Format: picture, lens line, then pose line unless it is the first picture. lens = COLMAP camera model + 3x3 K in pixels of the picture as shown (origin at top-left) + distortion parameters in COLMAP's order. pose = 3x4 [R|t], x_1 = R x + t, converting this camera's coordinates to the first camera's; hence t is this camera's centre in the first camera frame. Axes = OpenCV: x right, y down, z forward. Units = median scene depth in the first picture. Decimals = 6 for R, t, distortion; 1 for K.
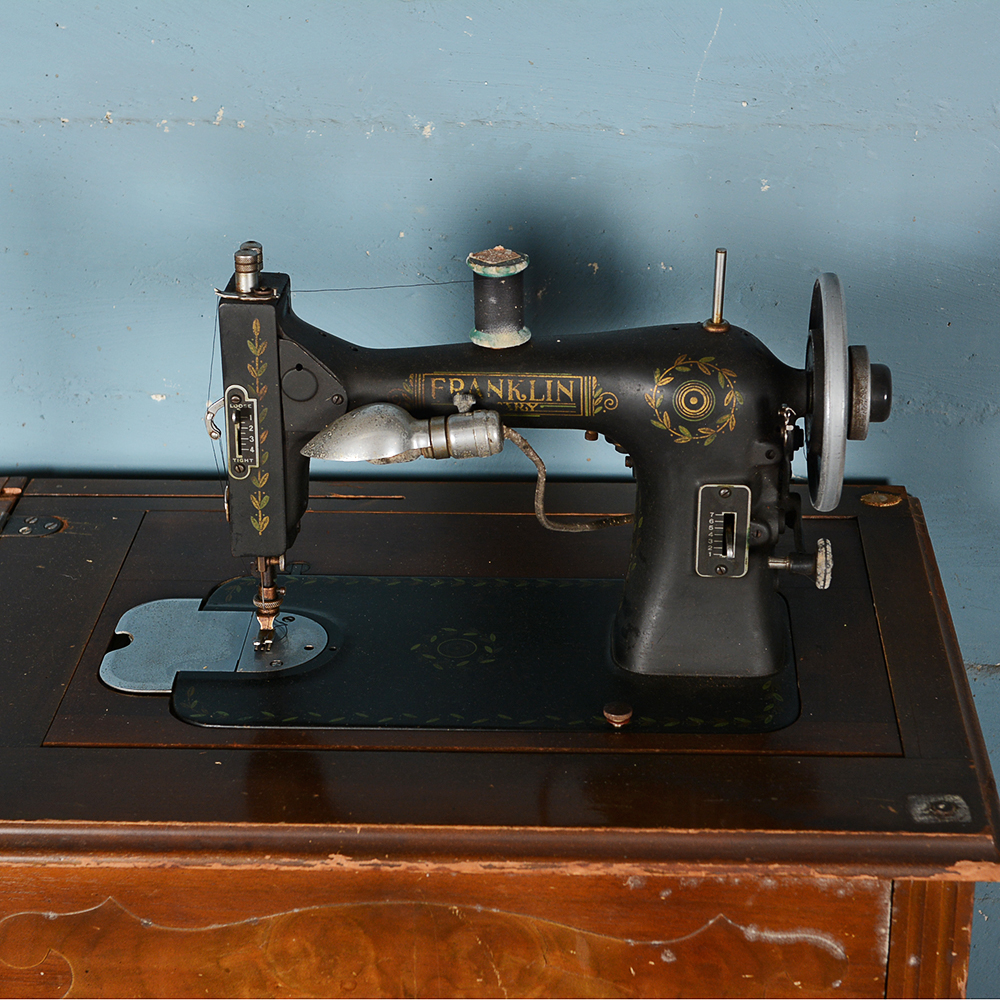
lens RADIAL K [[2391.7, 0, 500.0], [0, 2391.7, 500.0], [0, 0, 1]] dist [0.034758, 0.129315]
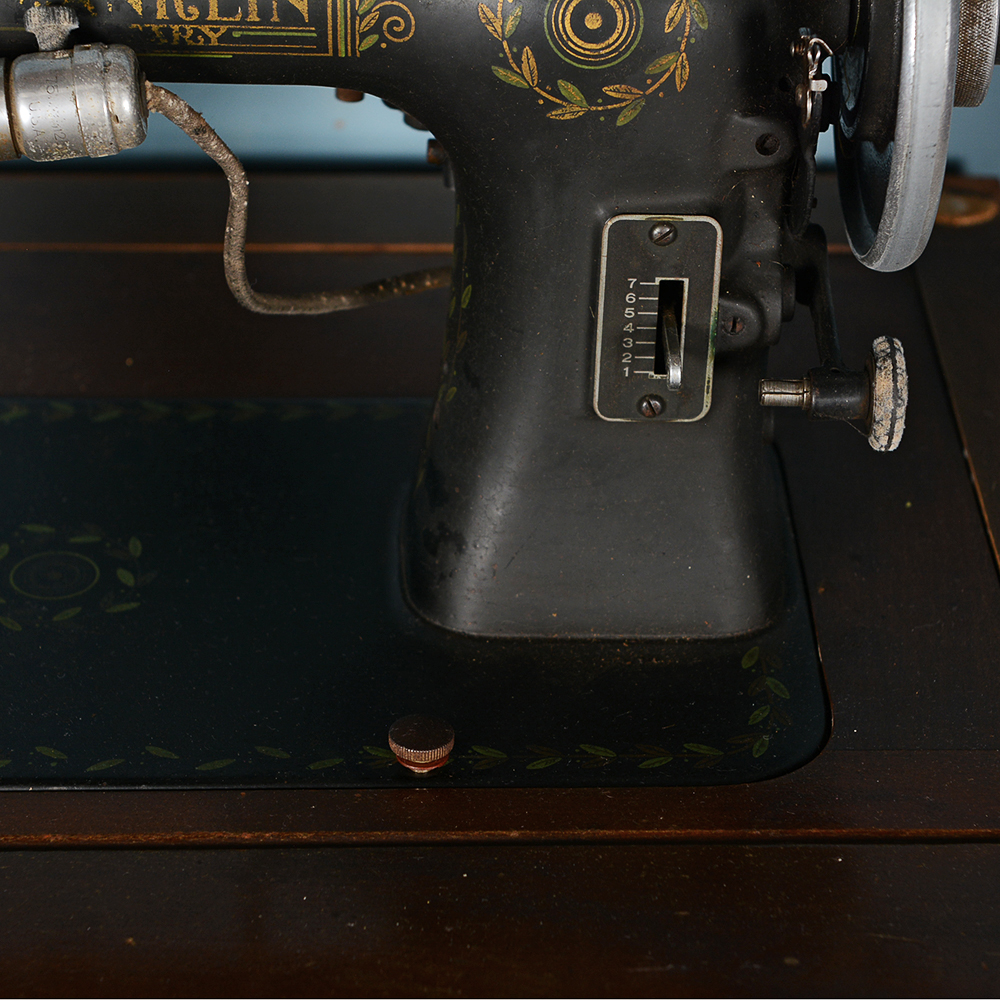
lens RADIAL K [[3514.8, 0, 500.0], [0, 3514.8, 500.0], [0, 0, 1]] dist [0.047391, 1.647574]
pose [[0.996014, -0.016718, 0.087616, 0.007981], [0.006393, 0.993132, 0.116822, -0.029770], [-0.088968, -0.115796, 0.989281, 0.366731]]
